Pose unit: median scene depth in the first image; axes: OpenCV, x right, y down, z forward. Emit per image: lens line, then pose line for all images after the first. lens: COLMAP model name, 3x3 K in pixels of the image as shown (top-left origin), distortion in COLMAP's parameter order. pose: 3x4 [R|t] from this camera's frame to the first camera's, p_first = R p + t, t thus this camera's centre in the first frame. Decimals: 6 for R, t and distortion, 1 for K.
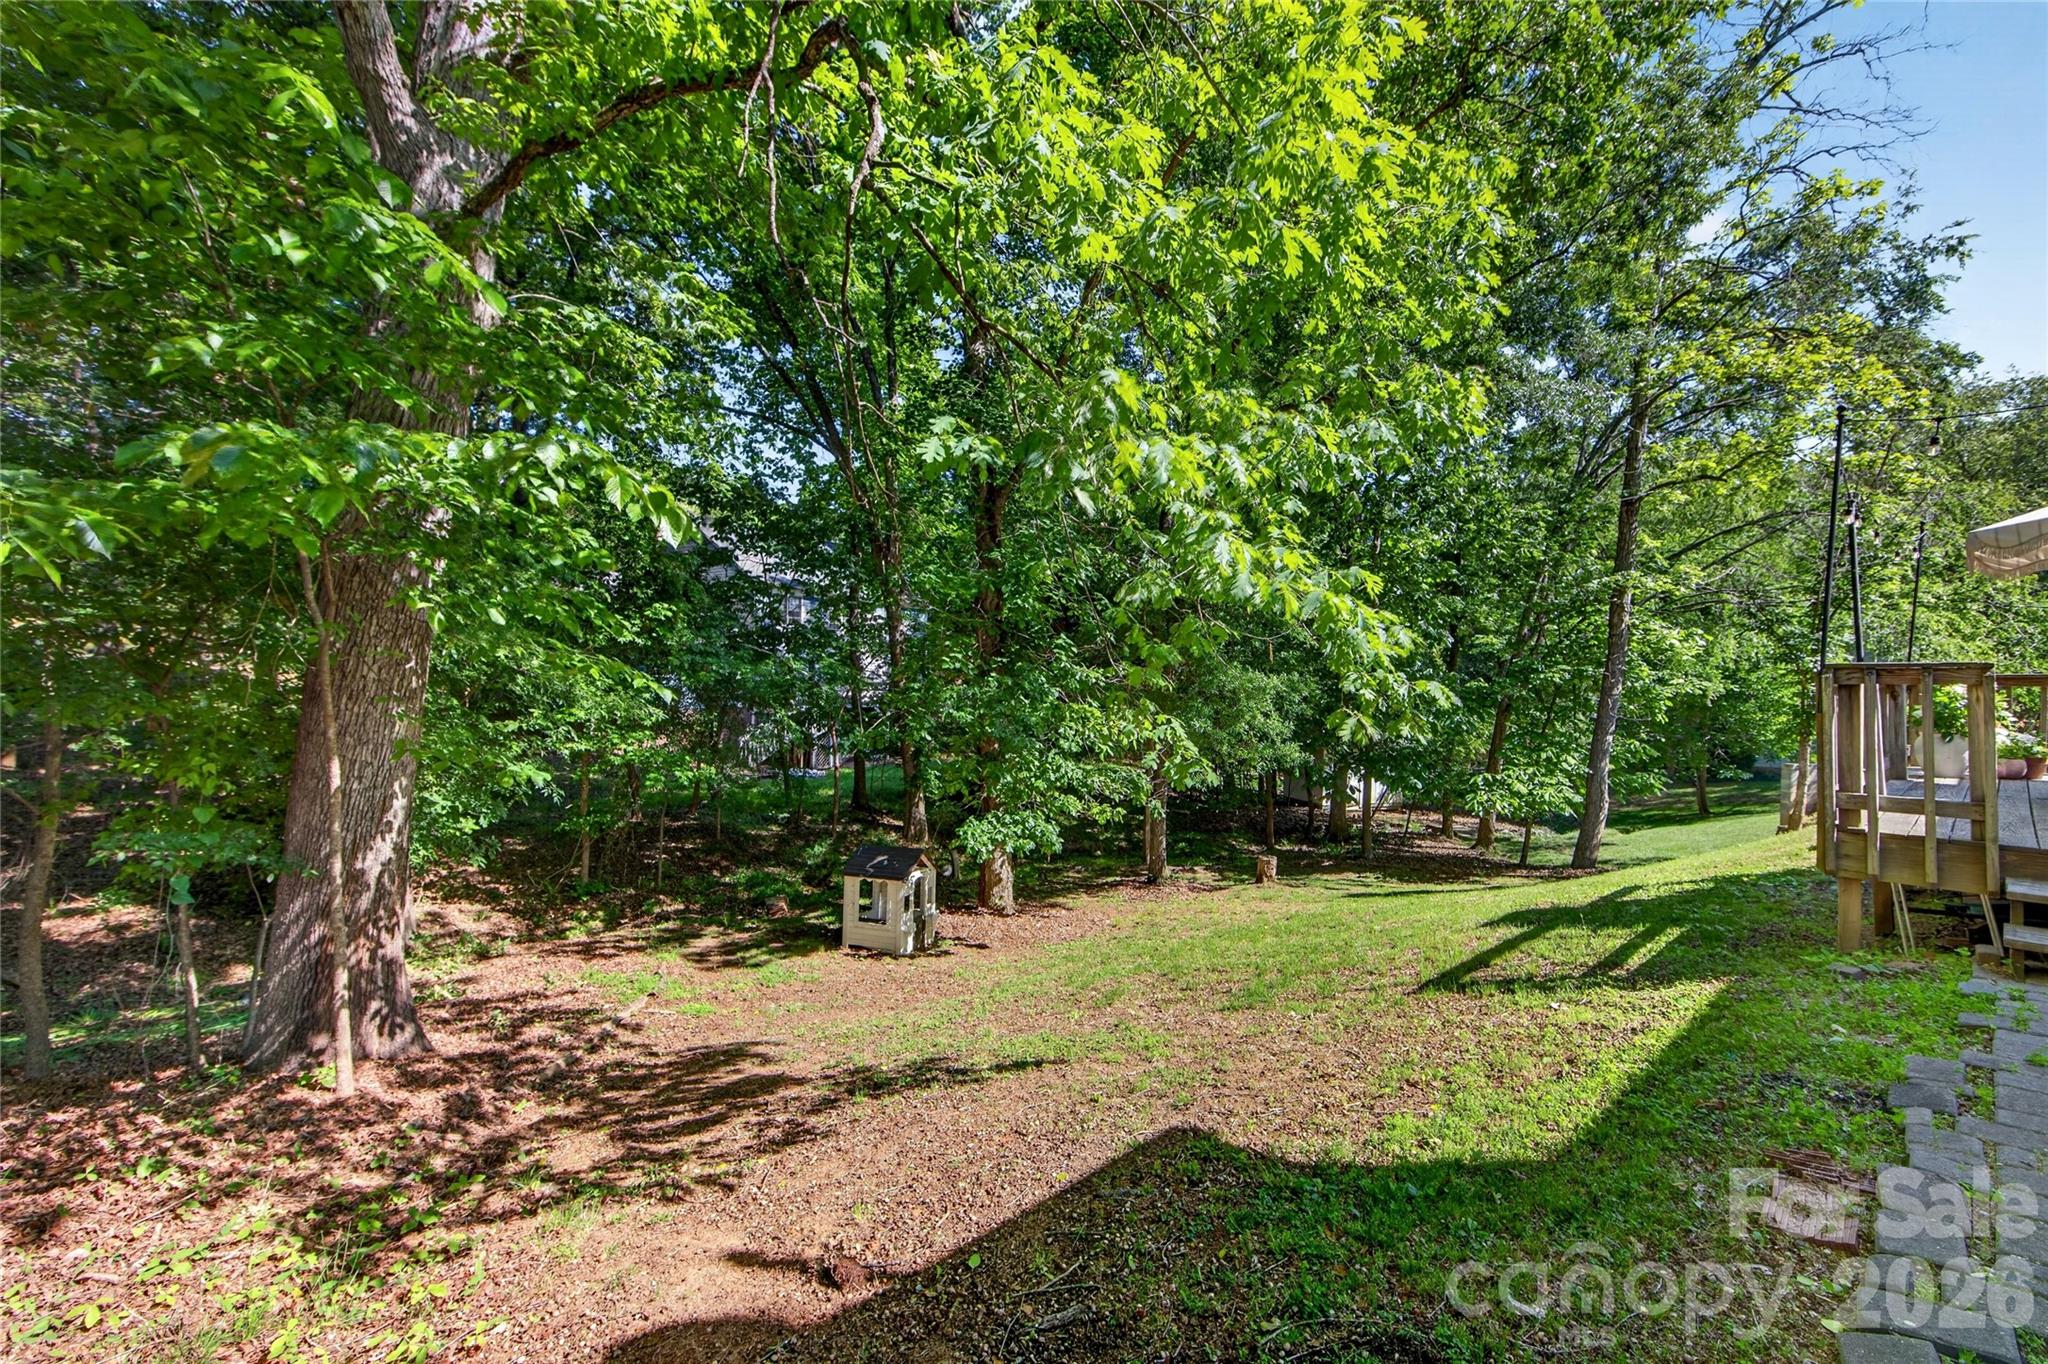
lens RADIAL K [[802.3, 0, 1018.9], [0, 802.3, 680.0], [0, 0, 1]] dist [0.000221, -0.000956]
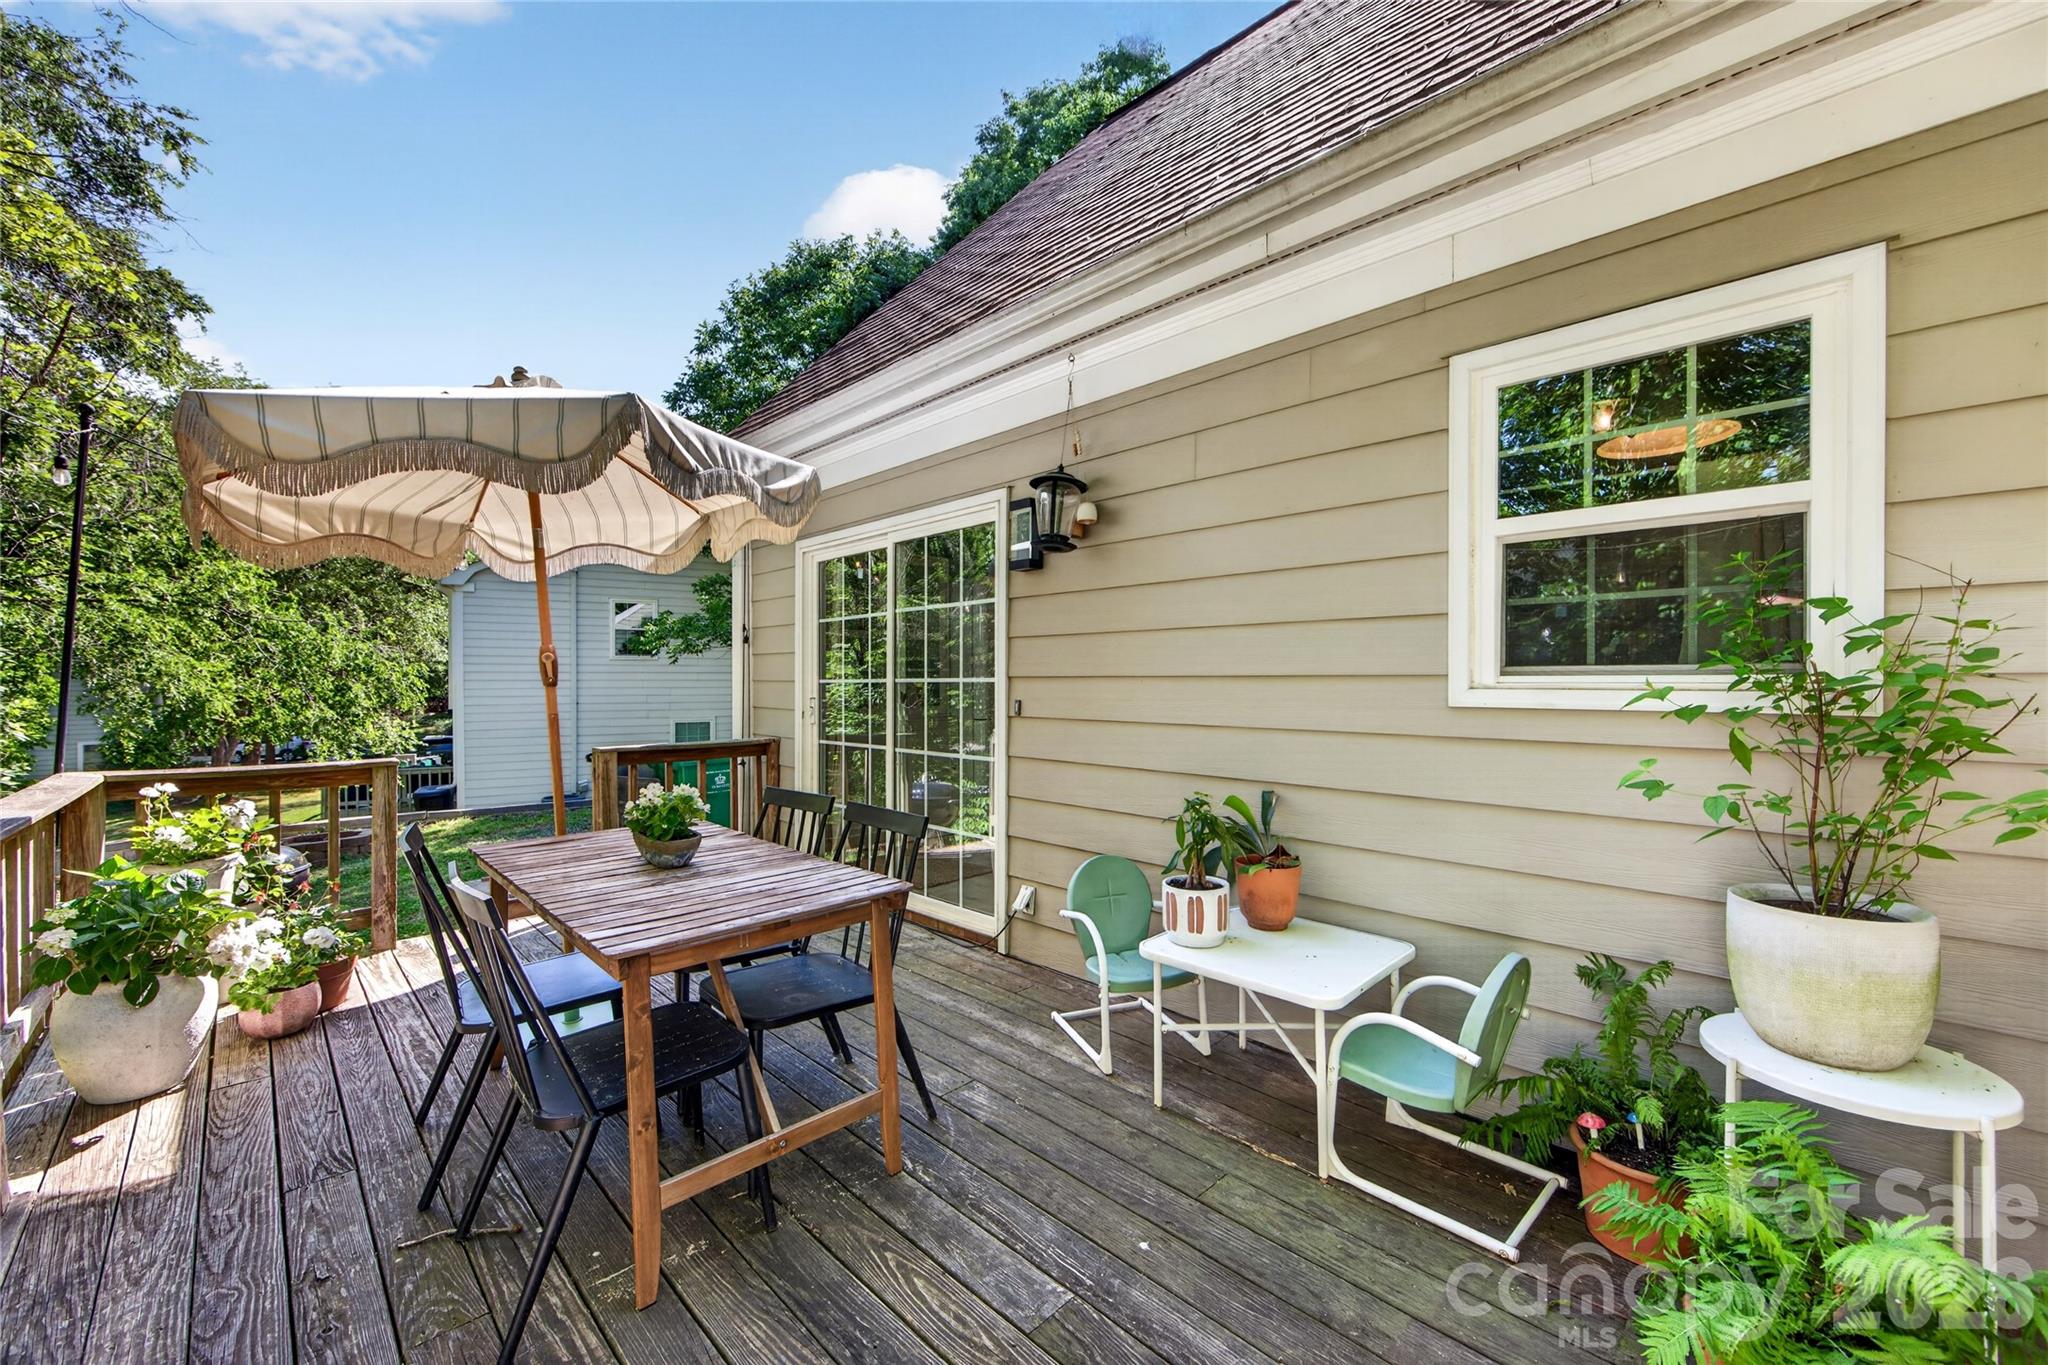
lens RADIAL K [[802.3, 0, 1019.0], [0, 802.3, 684.8], [0, 0, 1]] dist [0.000221, -0.000956]
pose [[-0.090342, -0.003799, 0.995904, 0.366187], [0.016080, 0.999857, 0.005273, -0.015822], [-0.995781, 0.016490, -0.090267, 0.303158]]
